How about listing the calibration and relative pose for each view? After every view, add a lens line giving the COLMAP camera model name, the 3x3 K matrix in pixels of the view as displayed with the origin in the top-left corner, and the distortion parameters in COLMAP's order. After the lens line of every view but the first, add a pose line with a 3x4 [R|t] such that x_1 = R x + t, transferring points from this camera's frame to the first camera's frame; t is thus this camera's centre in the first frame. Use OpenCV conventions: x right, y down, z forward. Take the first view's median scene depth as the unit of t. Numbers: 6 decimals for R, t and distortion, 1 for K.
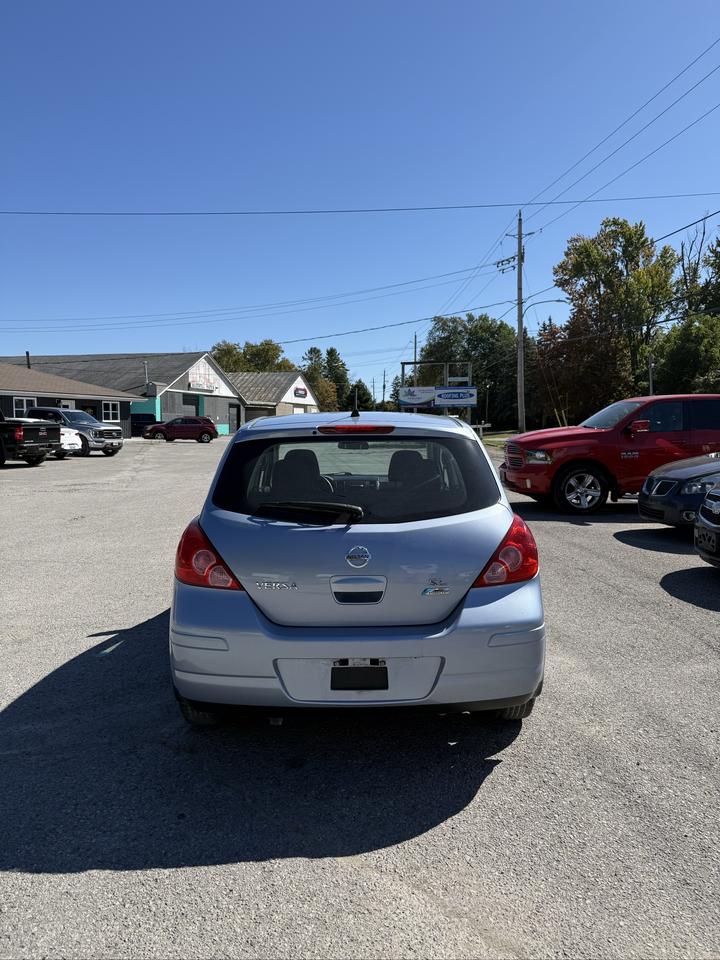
lens RADIAL K [[687.9, 0, 360.0], [0, 687.9, 480.0], [0, 0, 1]] dist [0.003164, -0.003300]
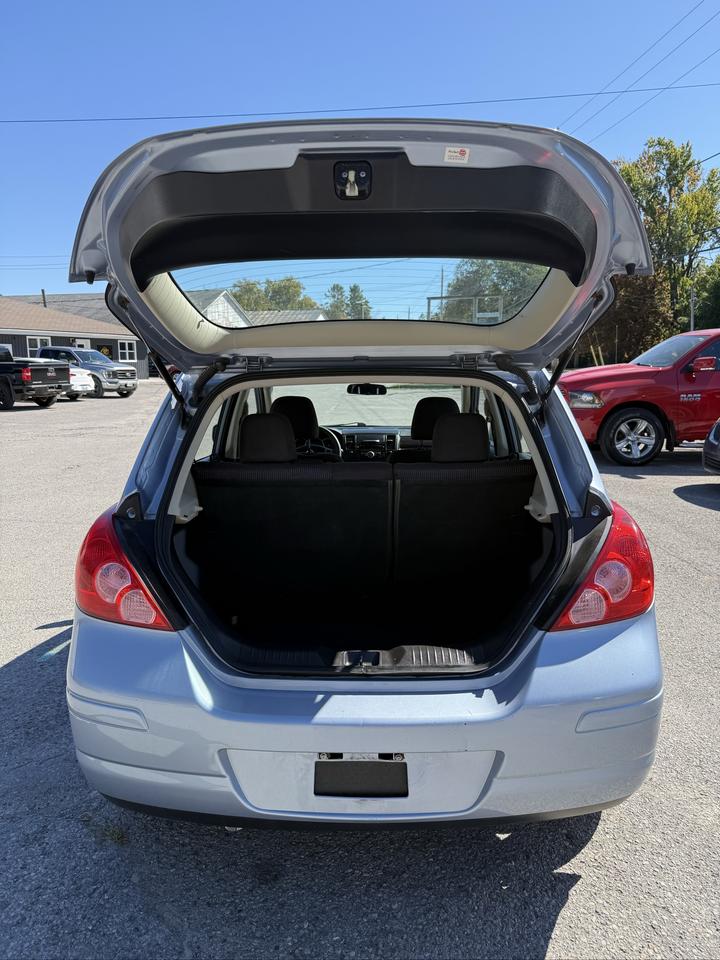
lens RADIAL K [[684.6, 0, 350.6], [0, 684.6, 477.7], [0, 0, 1]] dist [0.020694, -0.032565]
pose [[0.998823, 0.004344, -0.048315, 0.001536], [-0.000287, 0.996493, 0.083672, -0.002432], [0.048509, -0.083559, 0.995321, 0.034680]]
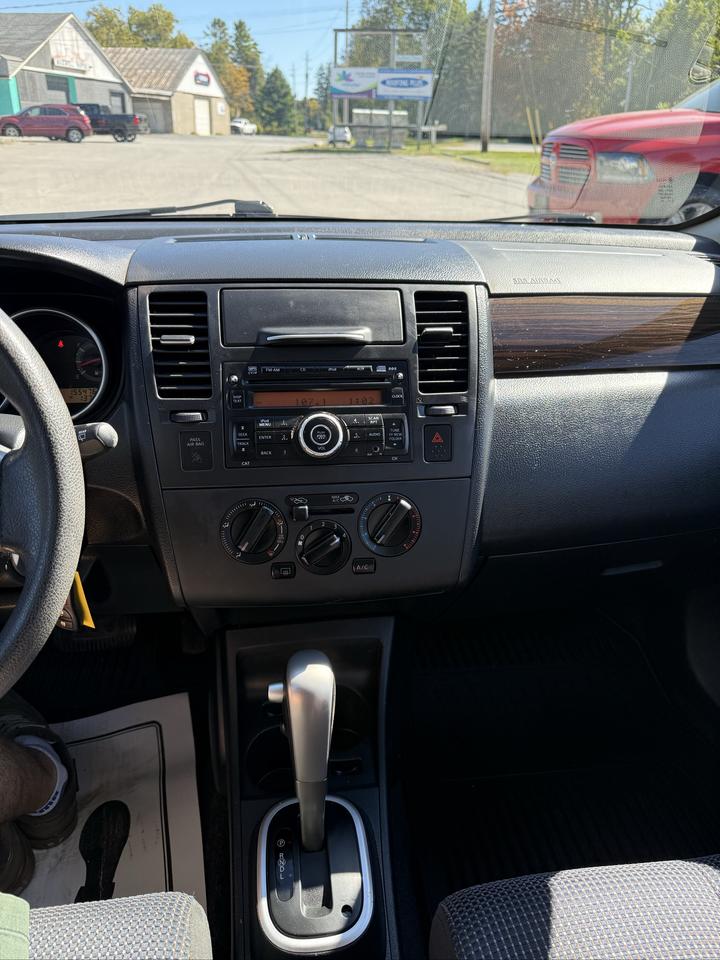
lens RADIAL K [[684.6, 0, 350.6], [0, 684.6, 477.7], [0, 0, 1]] dist [0.020694, -0.032565]
pose [[0.995188, -0.019574, 0.096013, -0.001763], [-0.018012, 0.926606, 0.375603, -0.002161], [-0.096318, -0.375525, 0.921794, 0.139308]]
